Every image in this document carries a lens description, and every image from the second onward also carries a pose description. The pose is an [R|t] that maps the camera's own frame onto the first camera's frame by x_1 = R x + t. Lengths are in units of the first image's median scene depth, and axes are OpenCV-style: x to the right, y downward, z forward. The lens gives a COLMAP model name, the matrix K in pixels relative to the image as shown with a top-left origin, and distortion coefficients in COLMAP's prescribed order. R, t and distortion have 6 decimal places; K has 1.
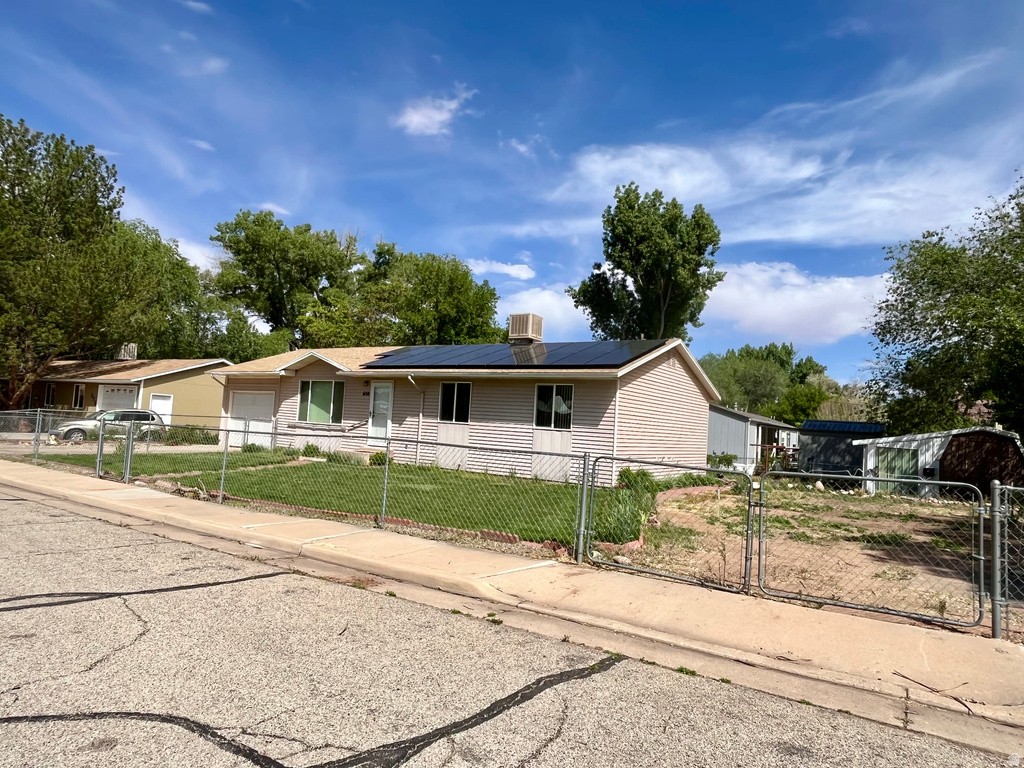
lens RADIAL K [[684.6, 0, 509.4], [0, 684.6, 383.5], [0, 0, 1]] dist [0.002856, -0.001529]
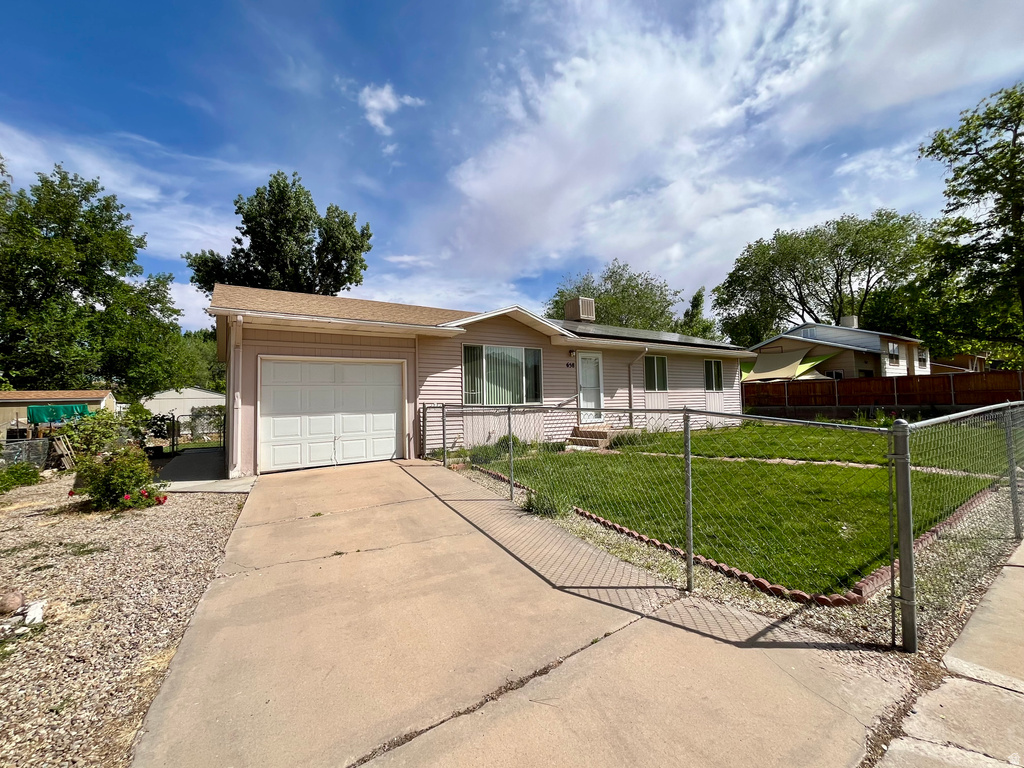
lens RADIAL K [[426.9, 0, 509.7], [0, 426.9, 379.7], [0, 0, 1]] dist [-0.000562, 0.000381]
pose [[0.359427, -0.019854, 0.932962, -0.581529], [-0.014197, 0.999542, 0.026740, 0.015703], [-0.933065, -0.022857, 0.358980, 0.687375]]
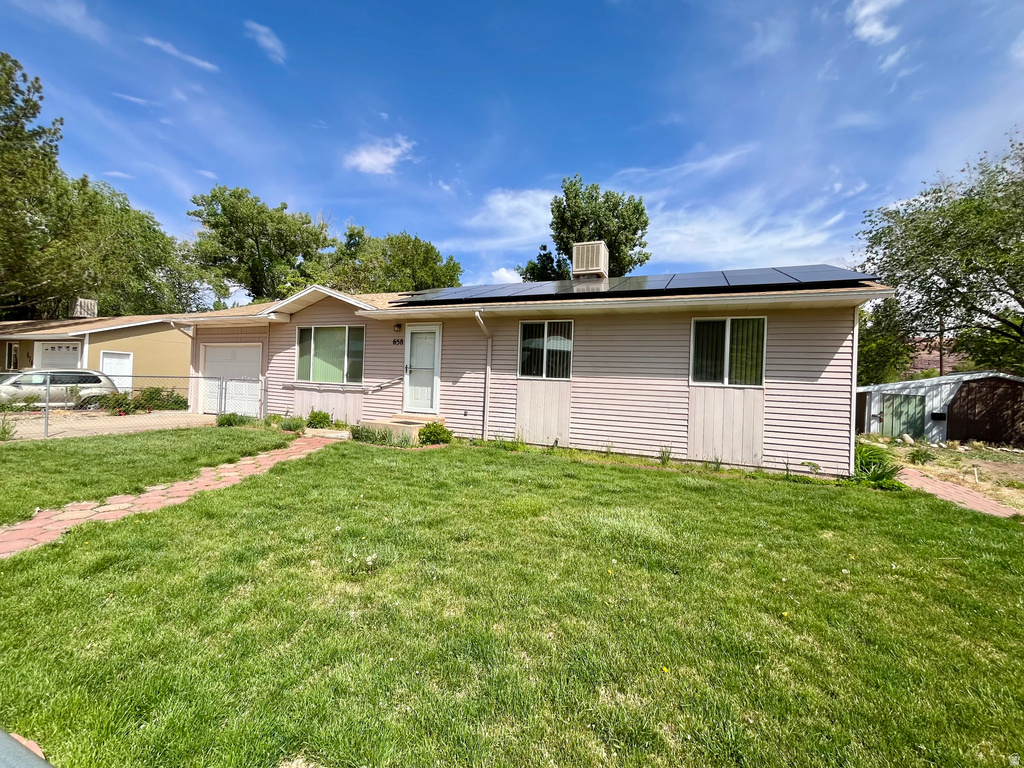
lens RADIAL K [[426.9, 0, 503.6], [0, 426.9, 384.0], [0, 0, 1]] dist [-0.000562, 0.000381]
pose [[0.981593, -0.021267, 0.189799, -0.145779], [0.007170, 0.997184, 0.074651, 0.021011], [-0.190852, -0.071916, 0.978981, 0.411865]]
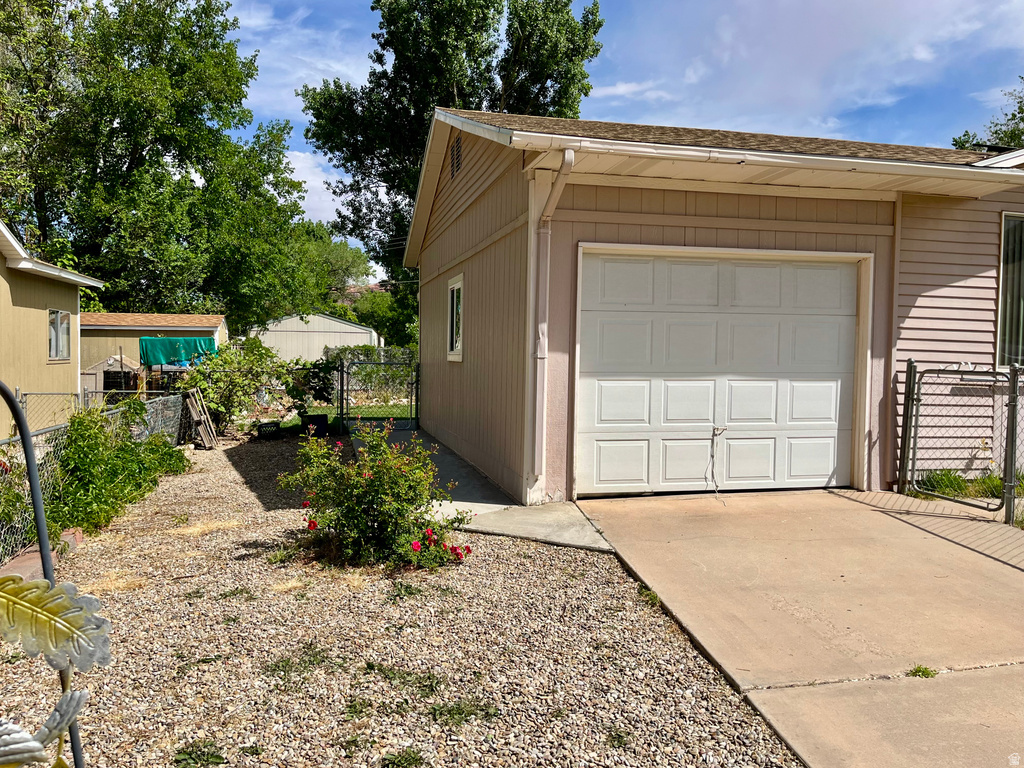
lens RADIAL K [[783.1, 0, 510.6], [0, 783.1, 378.4], [0, 0, 1]] dist [0.064211, -0.079779]
pose [[0.663877, -0.075748, 0.743996, -0.570837], [-0.021776, 0.992477, 0.120476, 0.021765], [-0.747525, -0.096182, 0.657233, 0.797340]]
